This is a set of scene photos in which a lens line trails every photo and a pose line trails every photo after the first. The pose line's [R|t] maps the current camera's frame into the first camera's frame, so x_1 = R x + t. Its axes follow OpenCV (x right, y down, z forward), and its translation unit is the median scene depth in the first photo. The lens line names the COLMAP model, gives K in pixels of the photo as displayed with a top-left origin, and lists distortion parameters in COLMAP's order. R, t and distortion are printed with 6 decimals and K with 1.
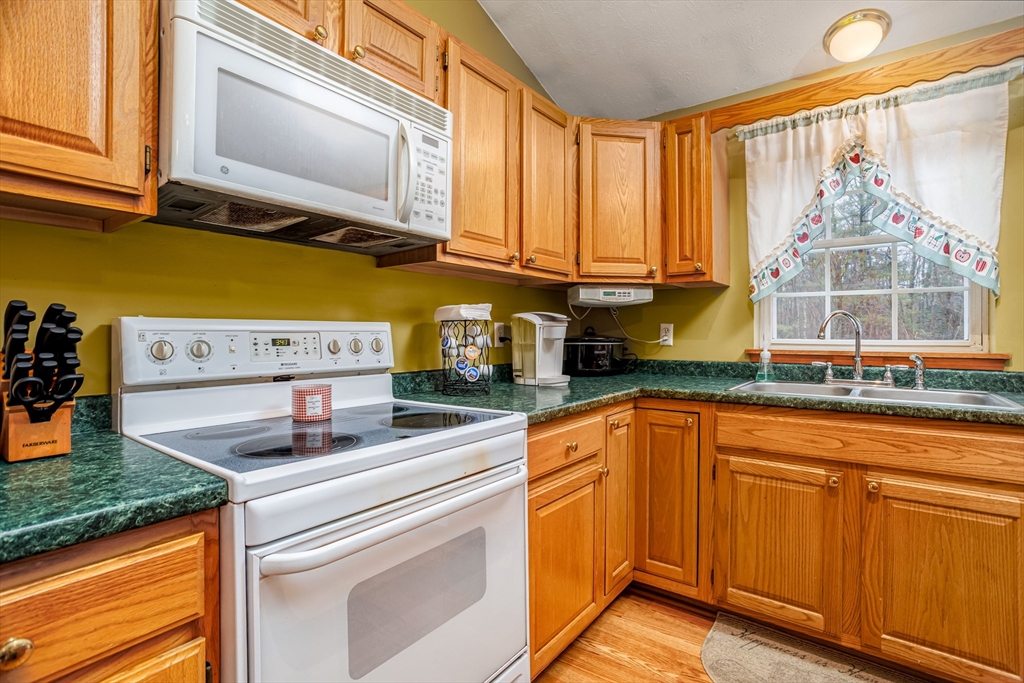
lens RADIAL K [[496.5, 0, 511.4], [0, 496.5, 329.3], [0, 0, 1]] dist [-0.038258, 0.019445]
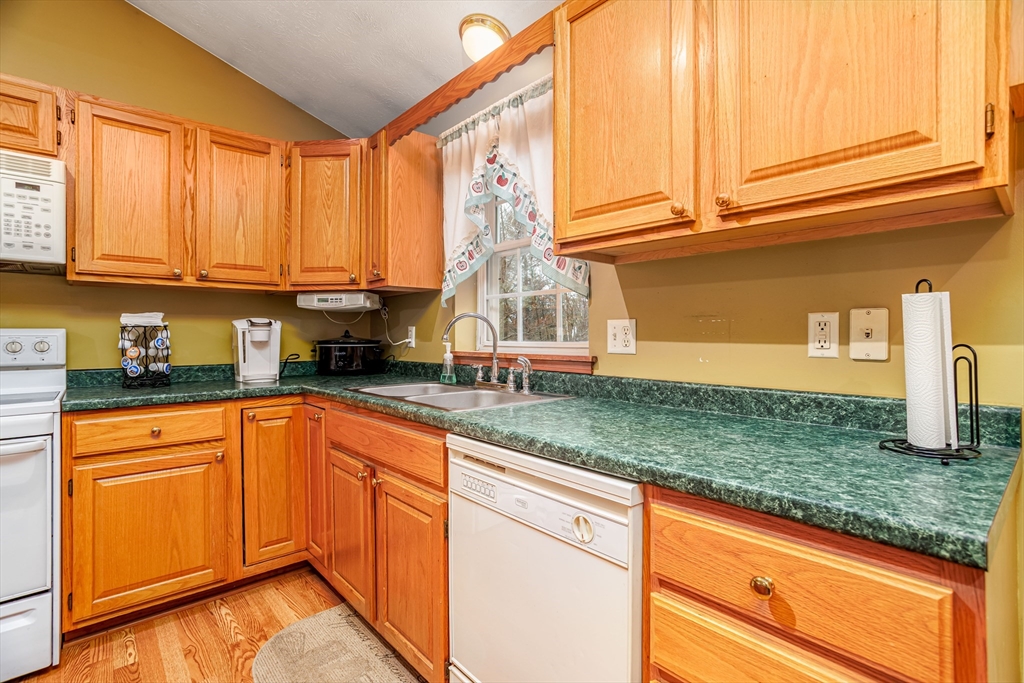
lens RADIAL K [[496.5, 0, 506.2], [0, 496.5, 332.3], [0, 0, 1]] dist [-0.038258, 0.019445]
pose [[0.977099, -0.006594, -0.212685, 0.958685], [0.006856, 0.999976, 0.000496, 0.002332], [0.212676, -0.001943, 0.977121, 0.020645]]
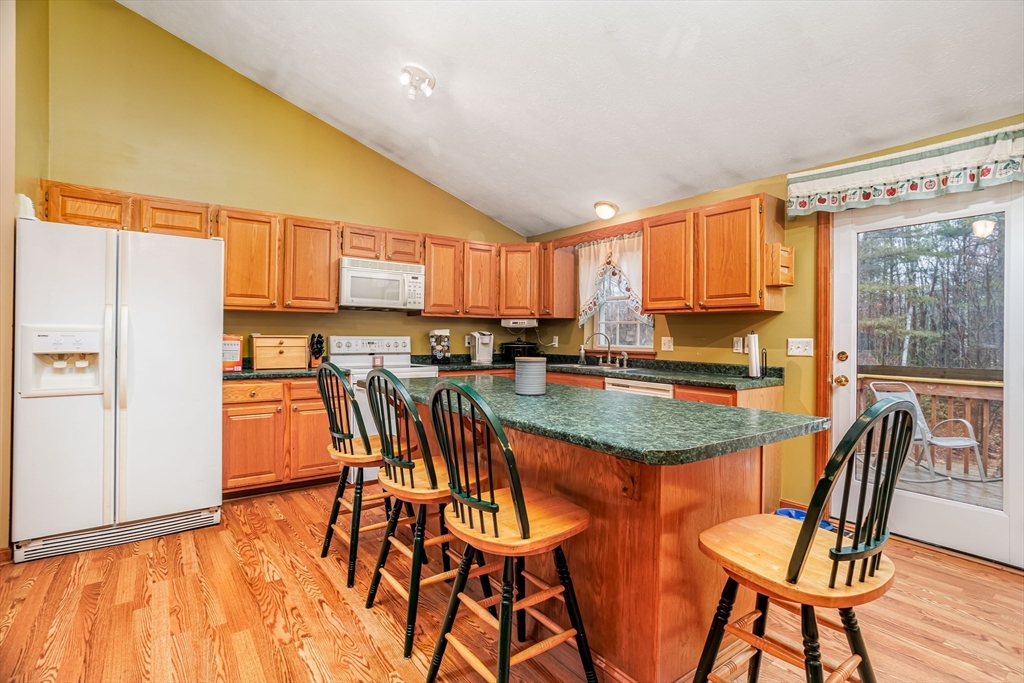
lens RADIAL K [[496.5, 0, 500.9], [0, 496.5, 335.9], [0, 0, 1]] dist [-0.038258, 0.019445]
pose [[0.953747, 0.006551, -0.300538, 0.927894], [-0.004495, 0.999962, 0.007534, -0.034292], [0.300575, -0.005835, 0.953740, -1.296277]]
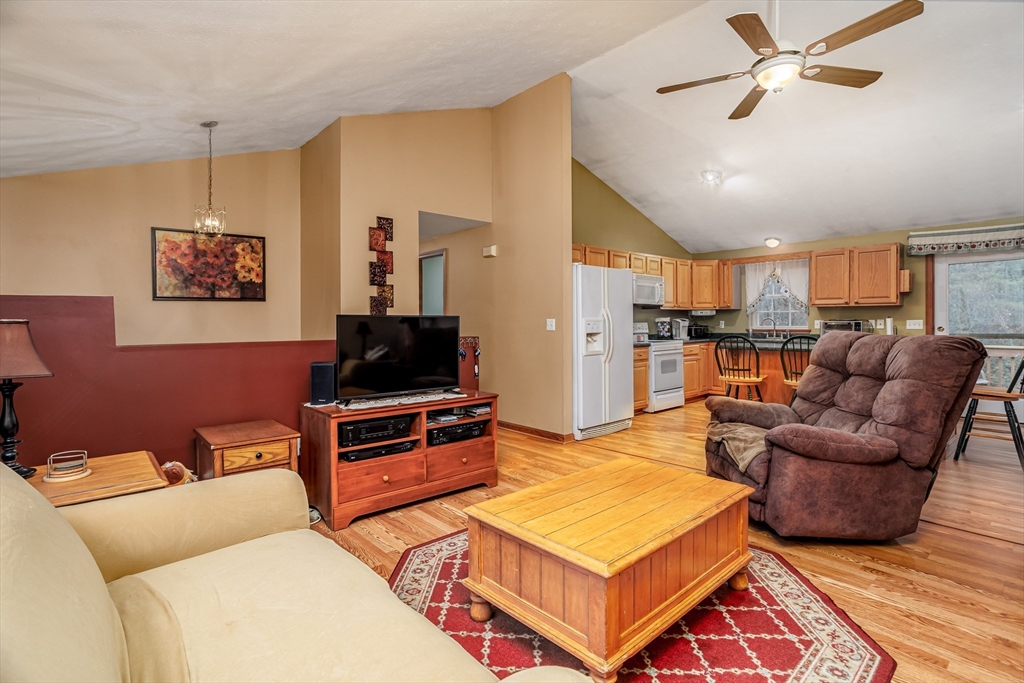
lens RADIAL K [[496.5, 0, 505.8], [0, 496.5, 332.2], [0, 0, 1]] dist [-0.038258, 0.019445]
pose [[0.978599, -0.006852, -0.205665, -0.479893], [0.012263, 0.999611, 0.025049, -0.045587], [0.205413, -0.027035, 0.978302, -2.949317]]
